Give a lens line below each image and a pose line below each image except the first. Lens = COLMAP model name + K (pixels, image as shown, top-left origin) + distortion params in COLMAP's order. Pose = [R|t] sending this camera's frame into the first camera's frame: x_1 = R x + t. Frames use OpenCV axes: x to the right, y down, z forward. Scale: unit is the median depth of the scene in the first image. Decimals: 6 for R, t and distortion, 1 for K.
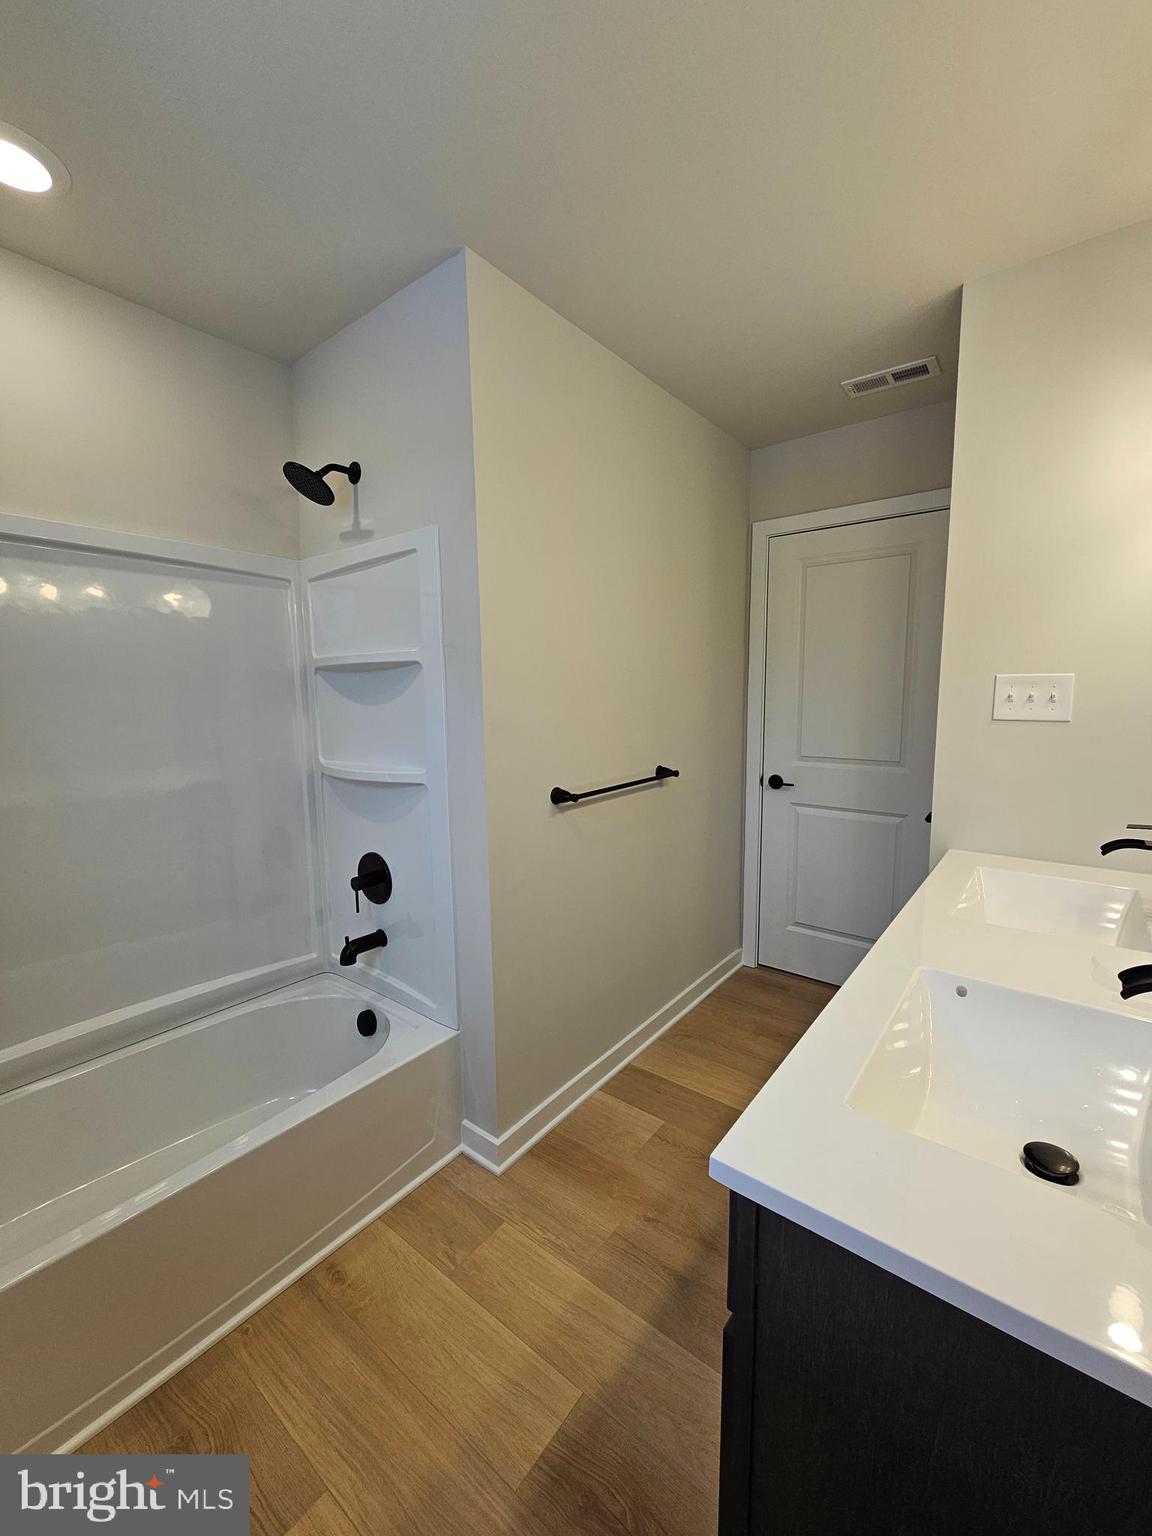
lens RADIAL K [[620.0, 0, 578.3], [0, 620.0, 769.1], [0, 0, 1]] dist [-0.001125, -0.000626]
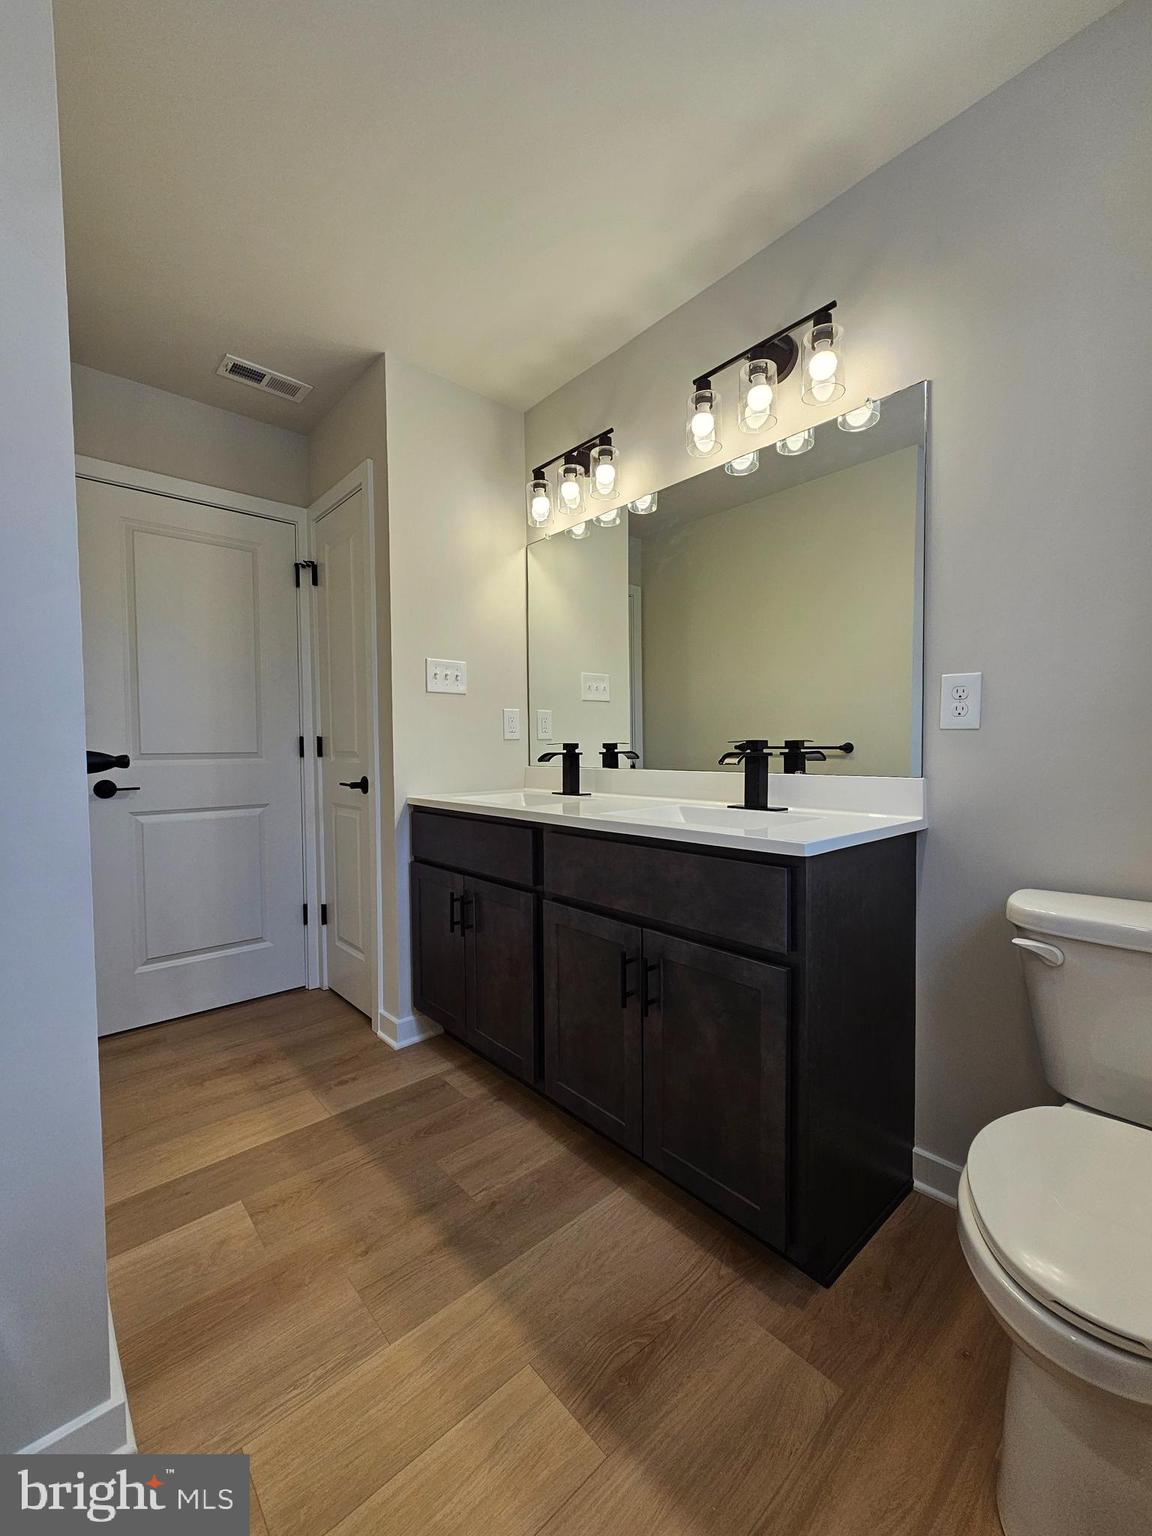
lens RADIAL K [[620.0, 0, 574.0], [0, 620.0, 772.6], [0, 0, 1]] dist [-0.001125, -0.000626]
pose [[0.180934, -0.031494, 0.982991, -0.670751], [0.131148, 0.991333, 0.007622, 0.141877], [-0.974712, 0.127538, 0.183496, 0.544671]]
